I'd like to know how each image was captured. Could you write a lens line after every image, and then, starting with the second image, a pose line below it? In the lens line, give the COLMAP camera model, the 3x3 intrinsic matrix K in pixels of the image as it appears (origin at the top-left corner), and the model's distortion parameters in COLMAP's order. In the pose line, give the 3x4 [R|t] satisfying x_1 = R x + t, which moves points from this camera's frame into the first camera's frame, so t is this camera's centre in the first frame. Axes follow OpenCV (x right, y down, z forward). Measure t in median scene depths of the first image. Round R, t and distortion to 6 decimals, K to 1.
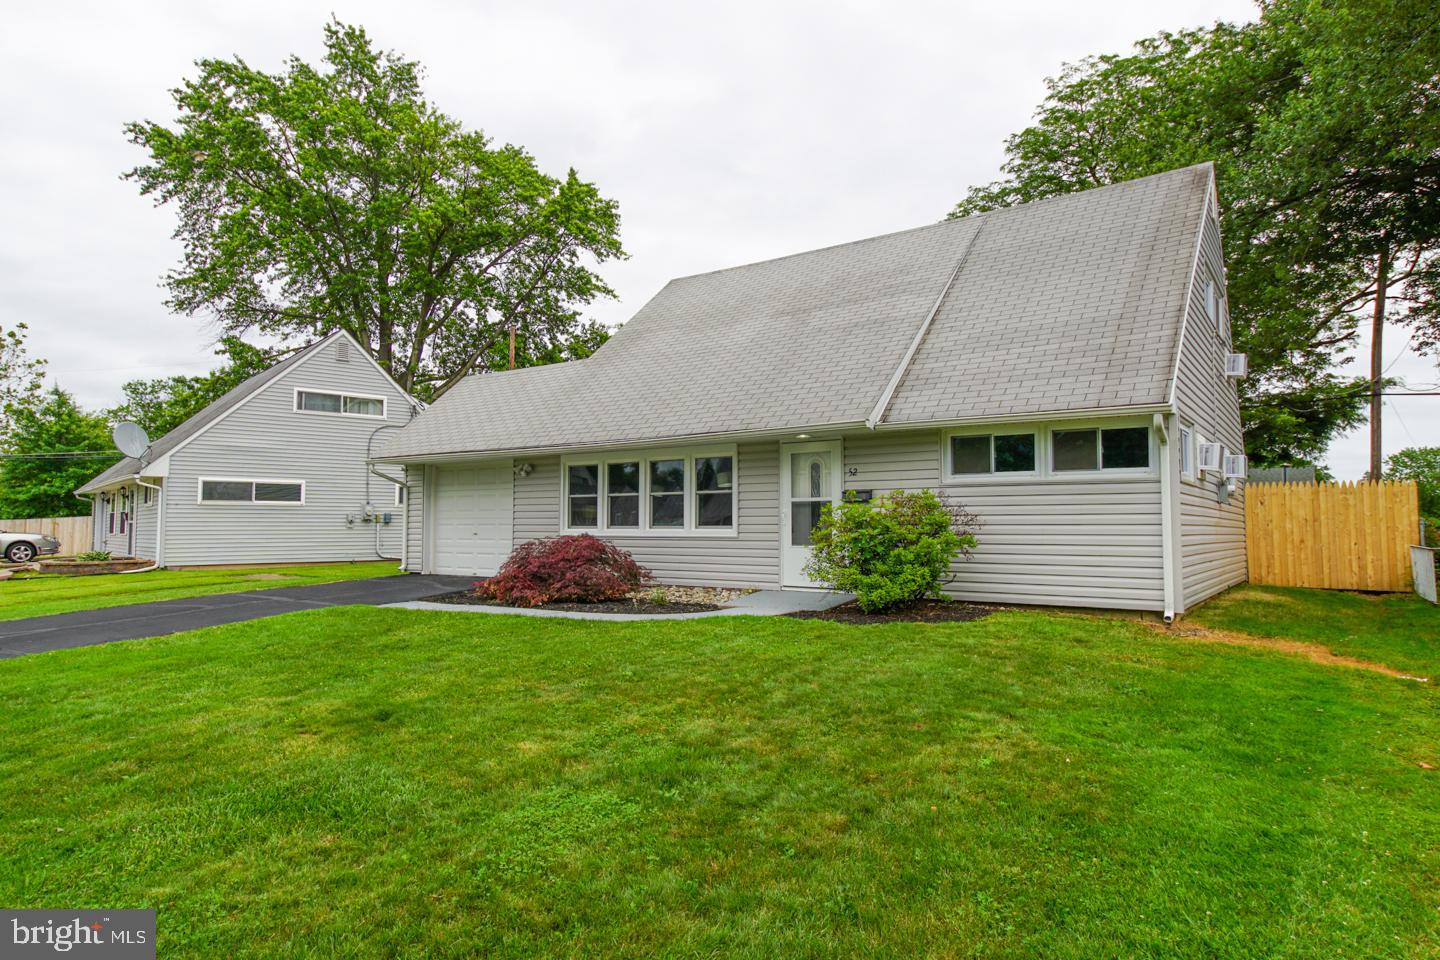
lens RADIAL K [[882.3, 0, 718.8], [0, 882.3, 480.1], [0, 0, 1]] dist [0.009544, 0.001346]
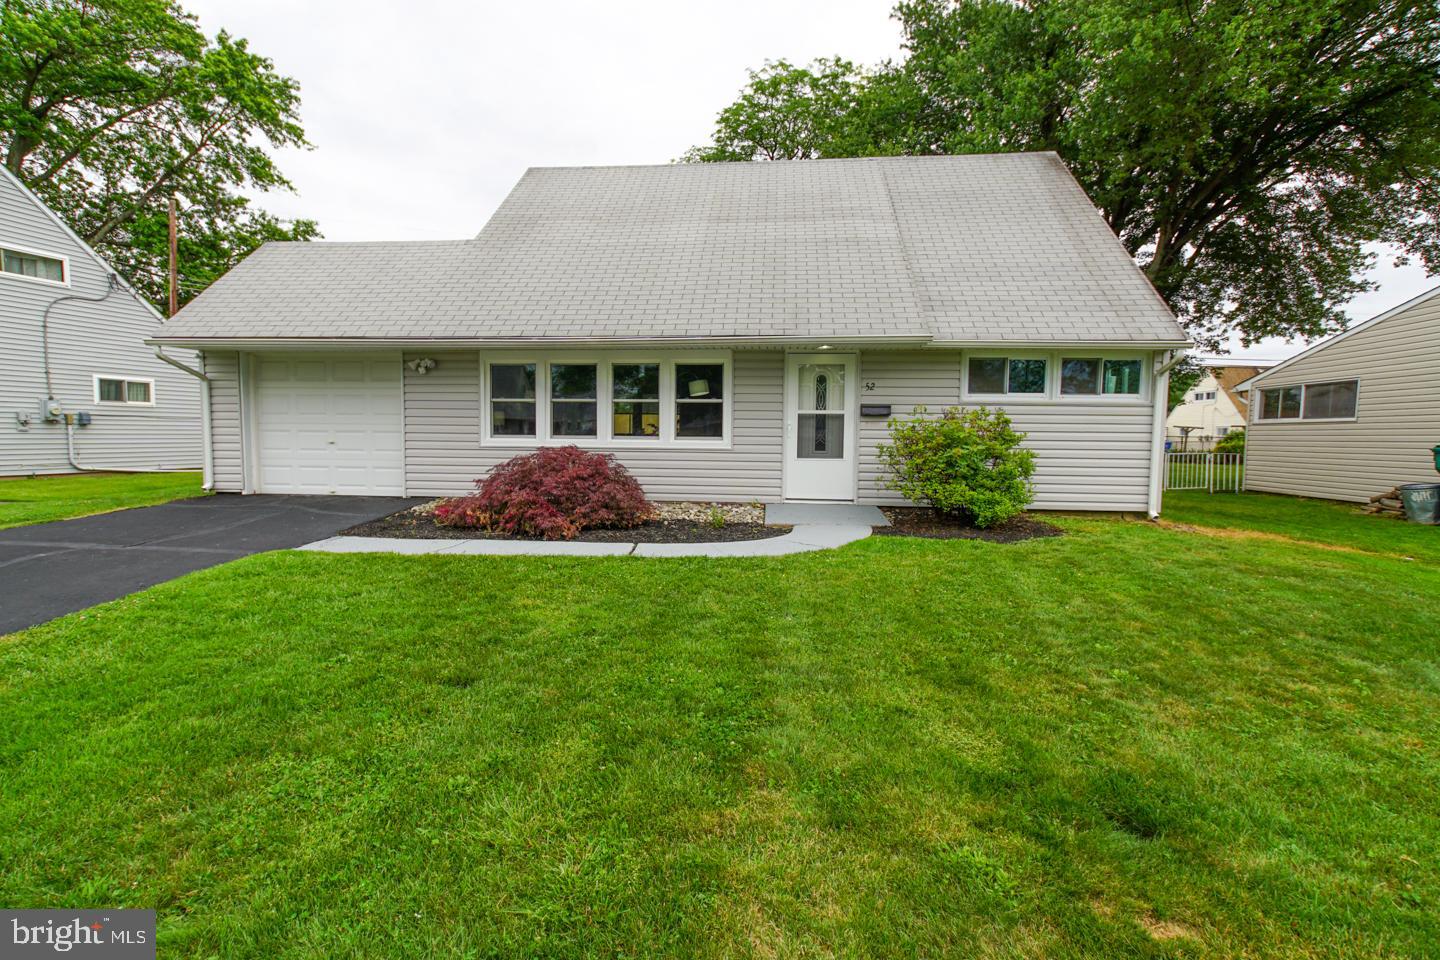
lens RADIAL K [[679.2, 0, 701.9], [0, 679.2, 480.6], [0, 0, 1]] dist [-0.013096, 0.014838]
pose [[0.861555, -0.025537, 0.507022, -0.327311], [-0.037642, 0.992771, 0.113966, 0.013149], [-0.506267, -0.117273, 0.854366, 0.329047]]
